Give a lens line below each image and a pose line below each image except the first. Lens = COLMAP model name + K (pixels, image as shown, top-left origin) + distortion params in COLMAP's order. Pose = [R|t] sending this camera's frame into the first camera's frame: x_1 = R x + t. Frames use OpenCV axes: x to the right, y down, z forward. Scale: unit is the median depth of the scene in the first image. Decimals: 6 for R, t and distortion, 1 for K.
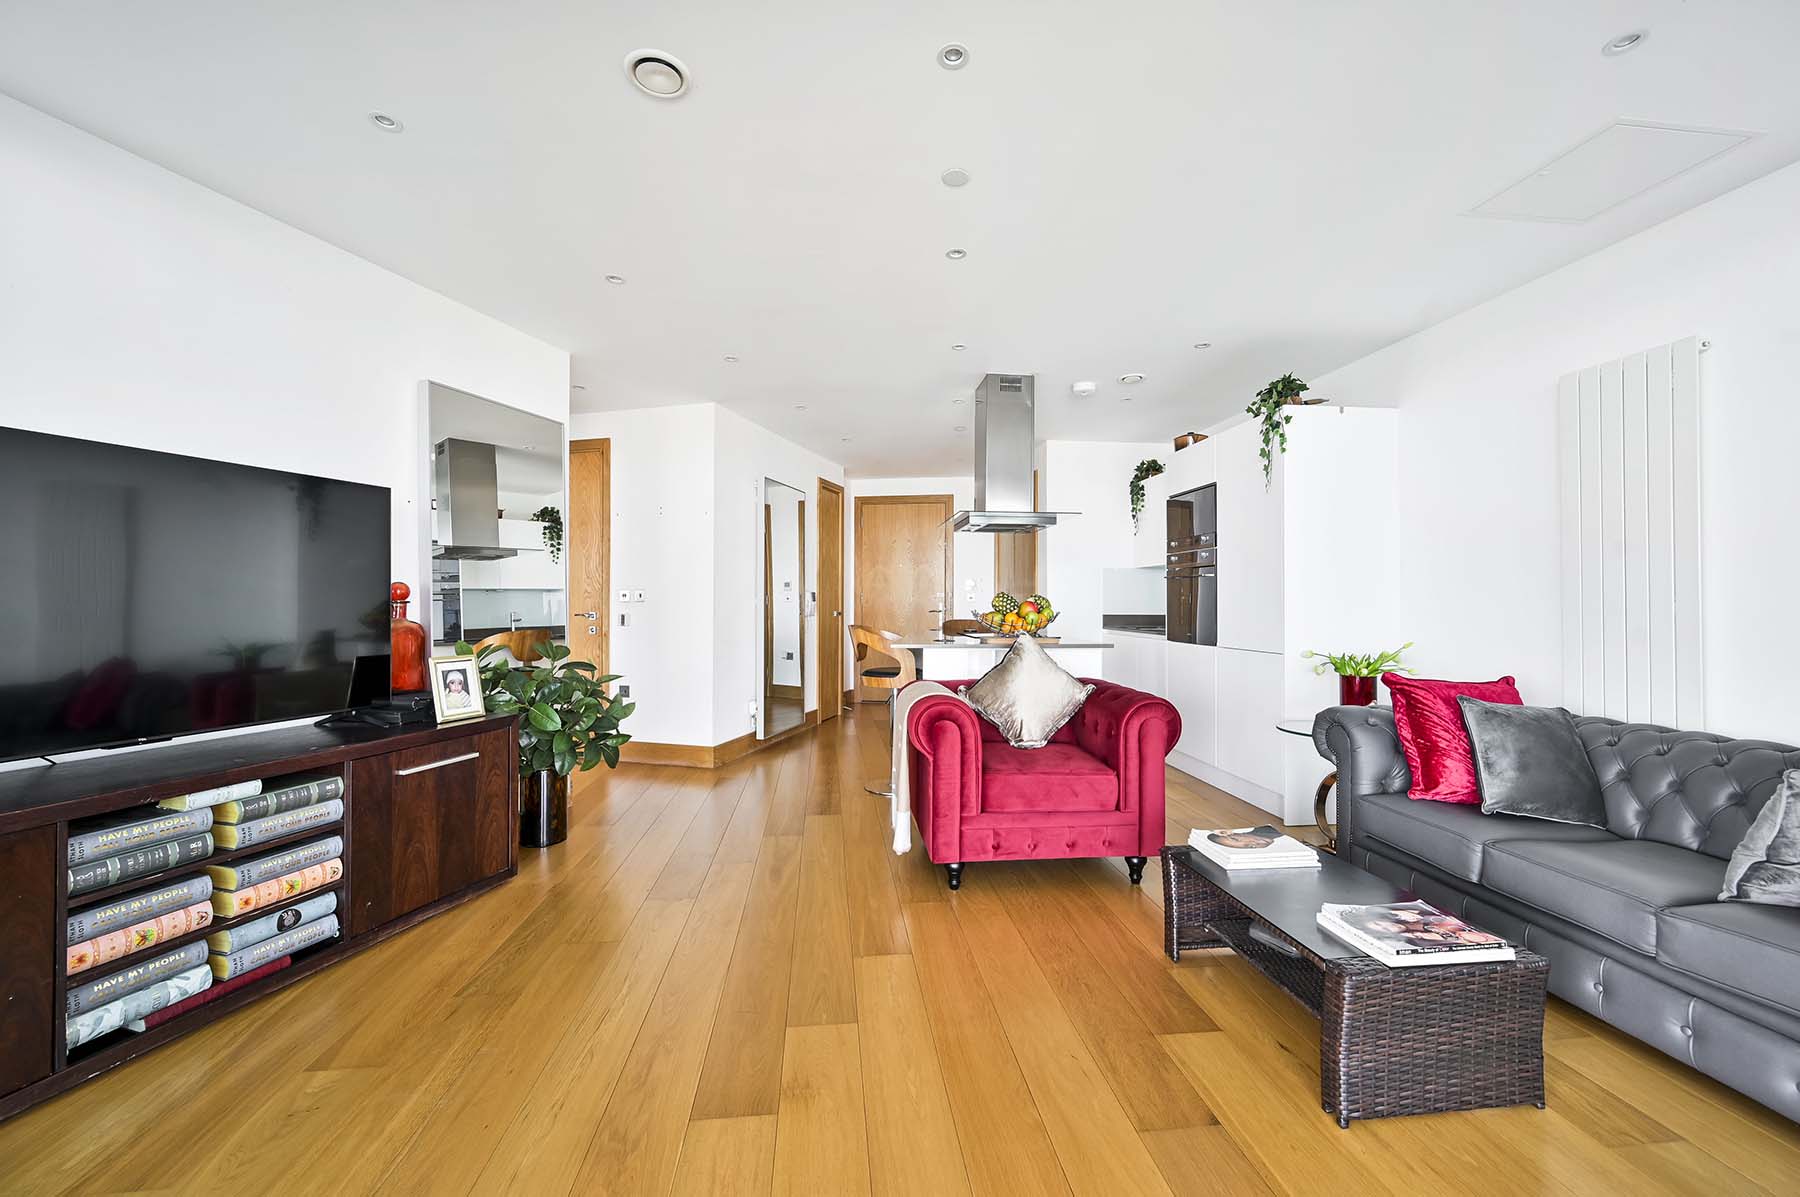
lens RADIAL K [[704.6, 0, 898.9], [0, 704.6, 593.9], [0, 0, 1]] dist [-0.001815, 0.000773]
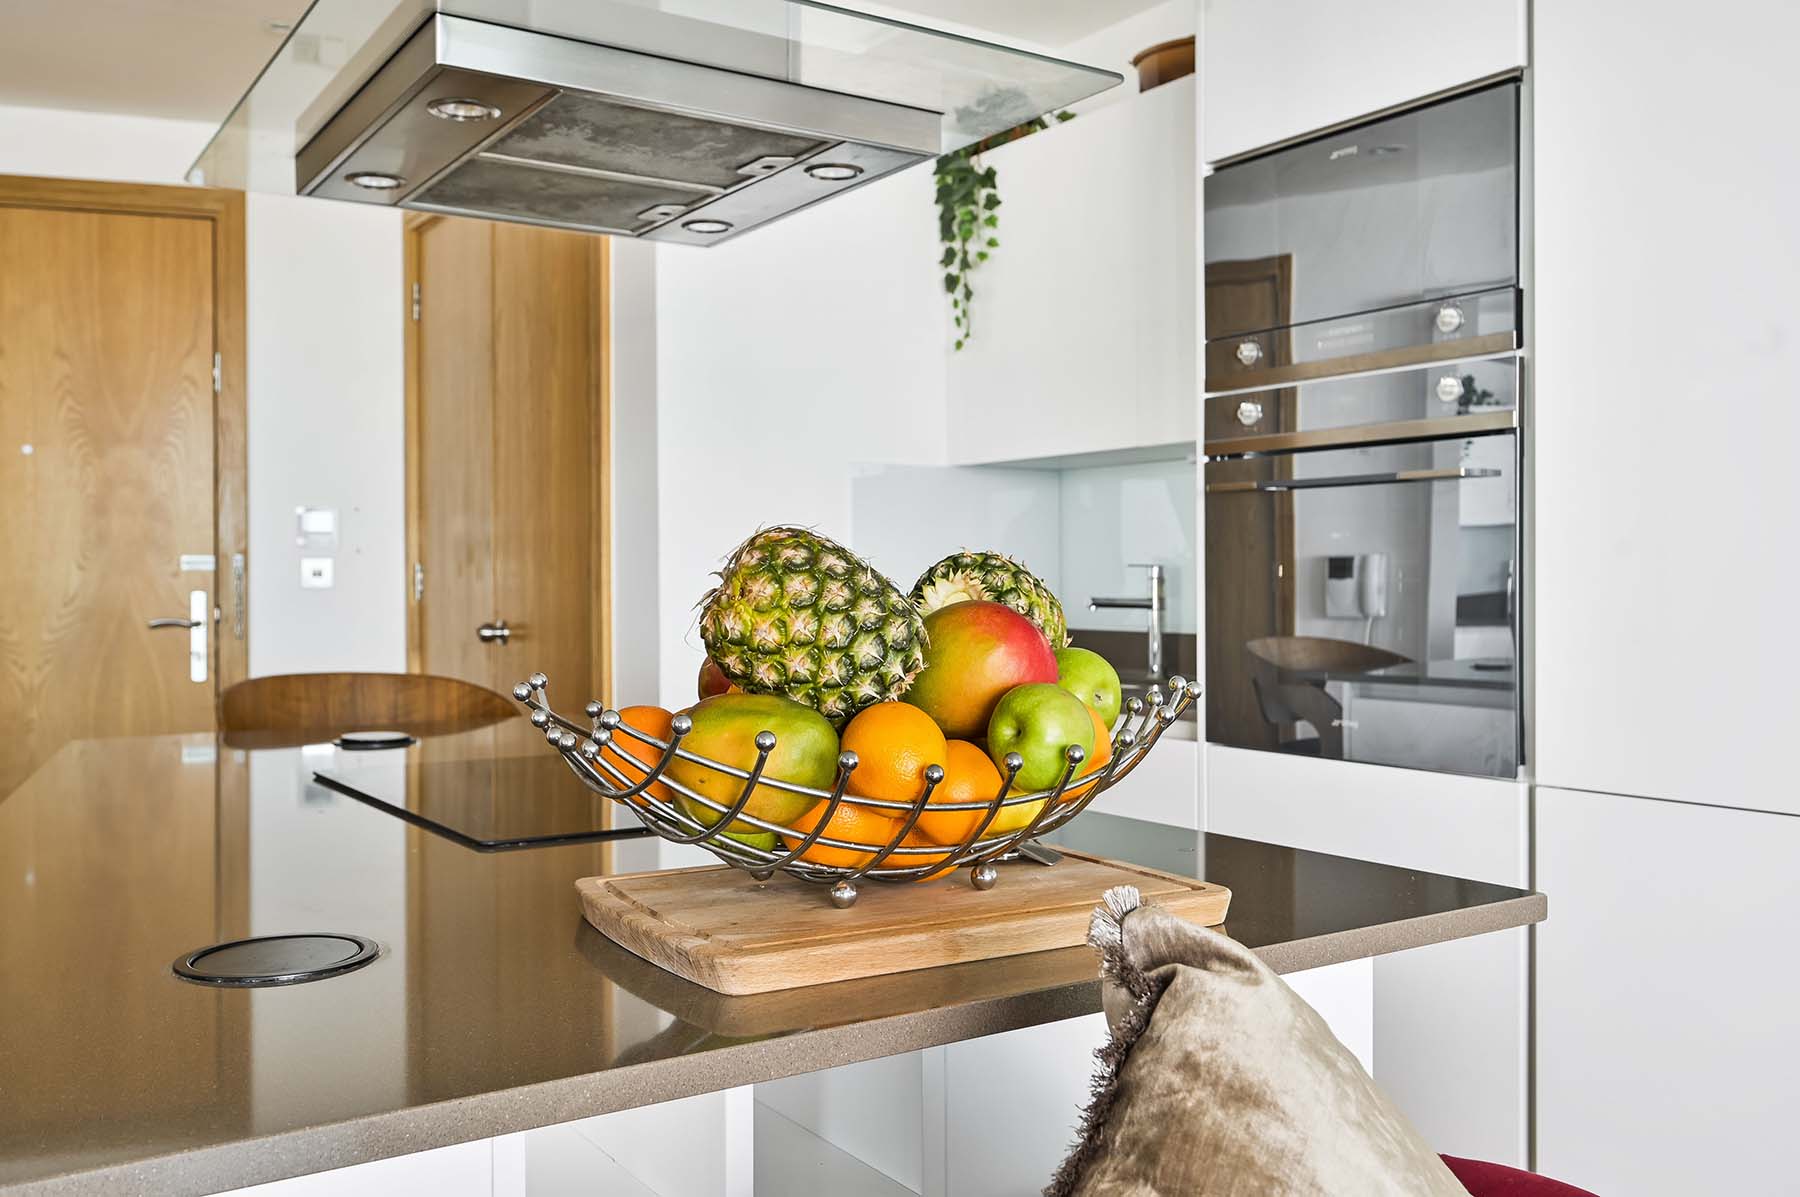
lens RADIAL K [[1554.9, 0, 899.9], [0, 1554.9, 583.5], [0, 0, 1]] dist [0.010178, -0.001930]
pose [[0.882382, -0.006638, 0.470487, 0.047989], [0.000265, 0.999907, 0.013611, 0.004062], [-0.470533, -0.011886, 0.882302, 1.011787]]
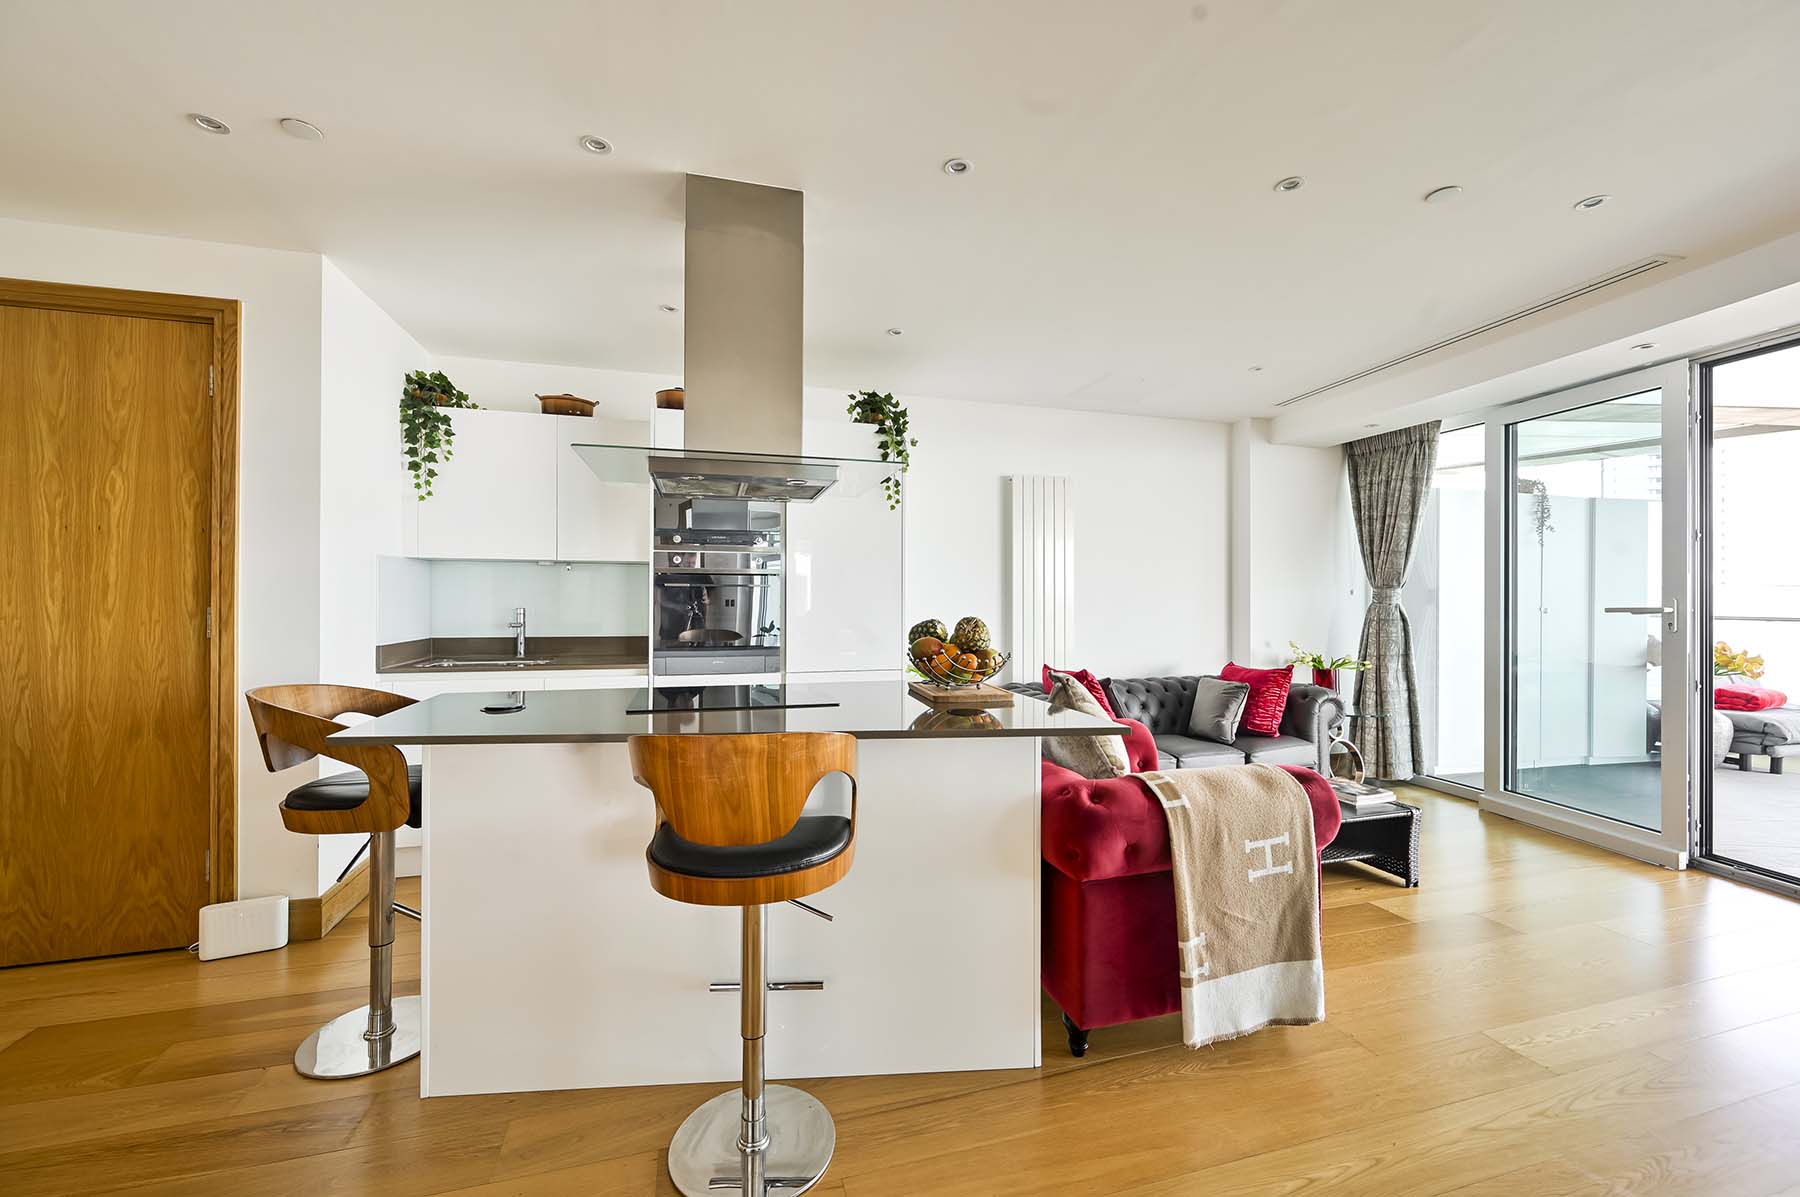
lens RADIAL K [[704.6, 0, 891.6], [0, 704.6, 595.1], [0, 0, 1]] dist [-0.001815, 0.000773]
pose [[-0.166722, -0.000428, 0.986004, -0.614253], [-0.016018, 0.999869, -0.002274, -0.026335], [-0.985874, -0.016173, -0.166707, 1.580439]]
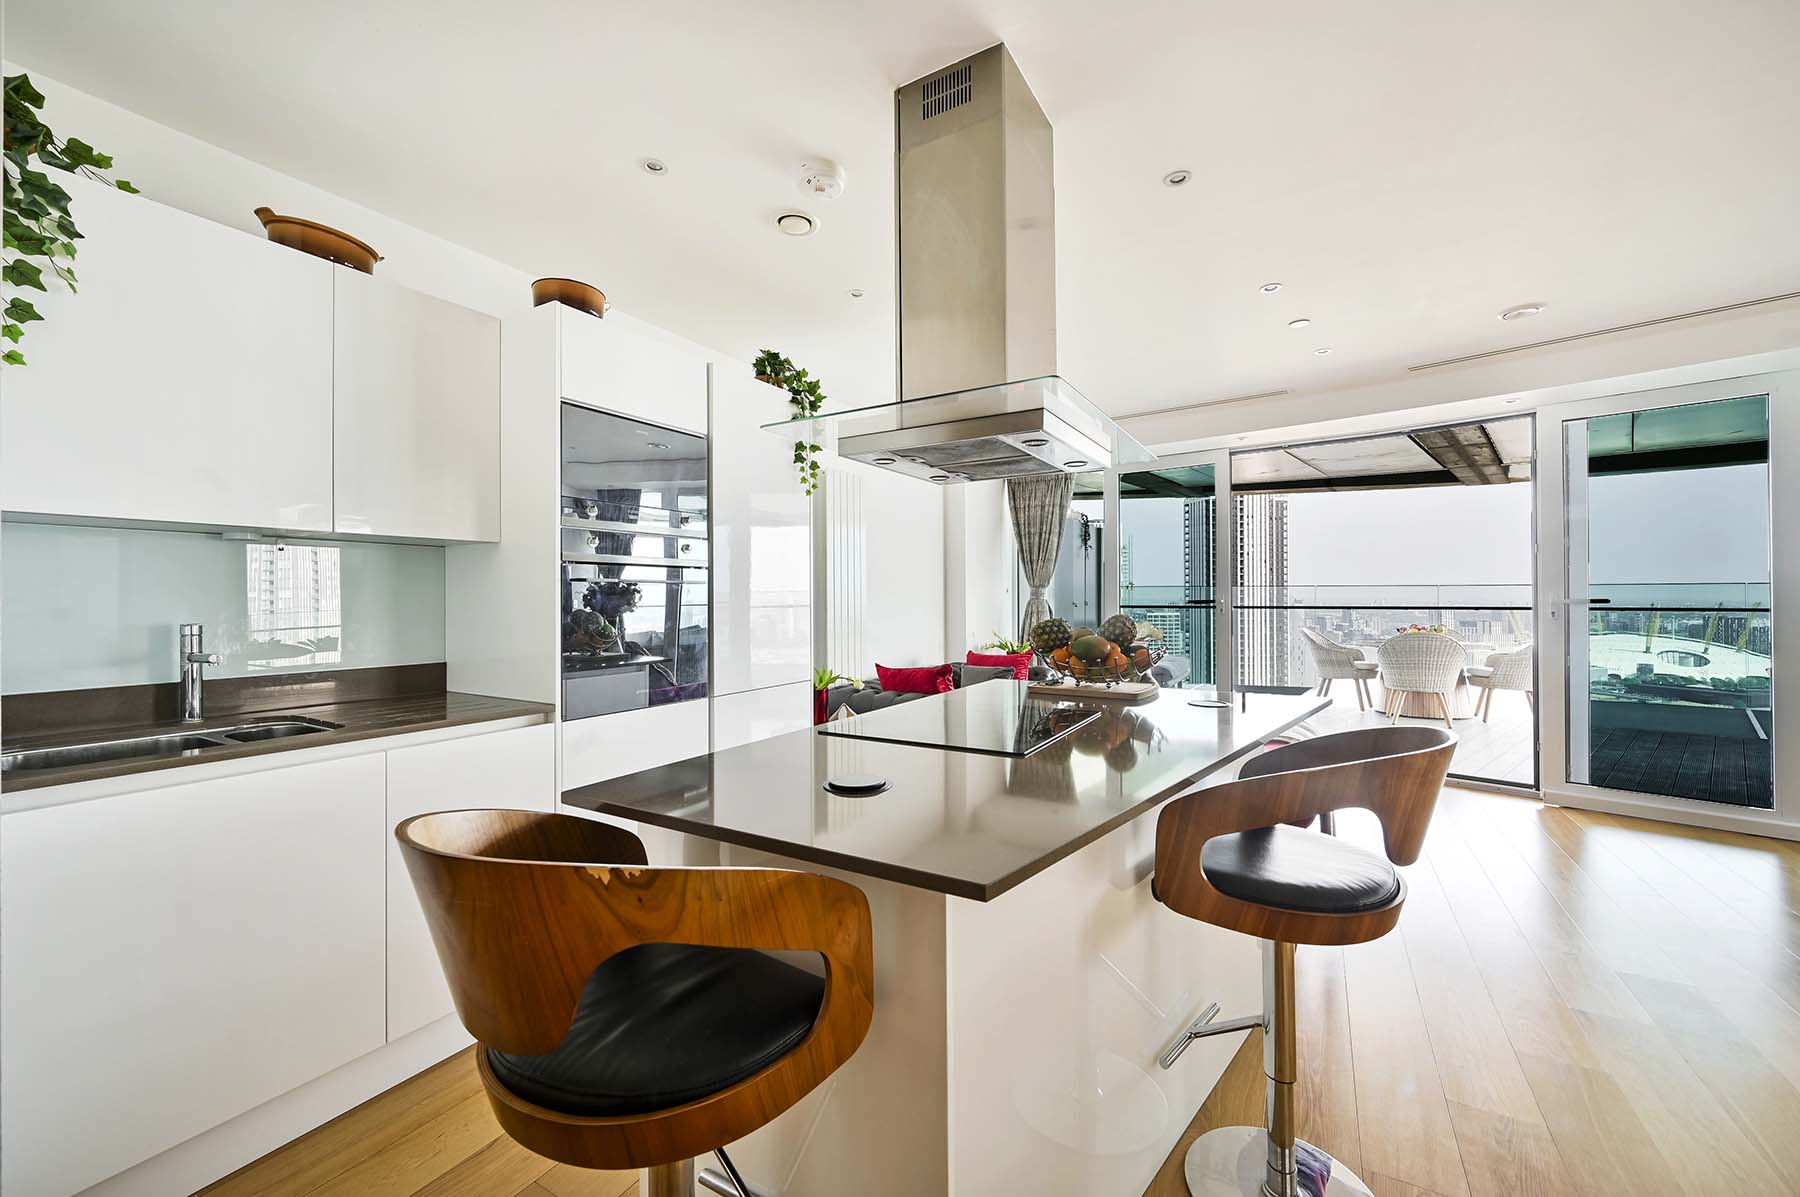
lens RADIAL K [[704.6, 0, 886.9], [0, 704.6, 595.3], [0, 0, 1]] dist [-0.001815, 0.000773]
pose [[-0.794868, 0.002493, 0.606777, -0.092927], [-0.004804, 0.999934, -0.010400, -0.016181], [-0.606763, -0.011181, -0.794804, 2.194495]]
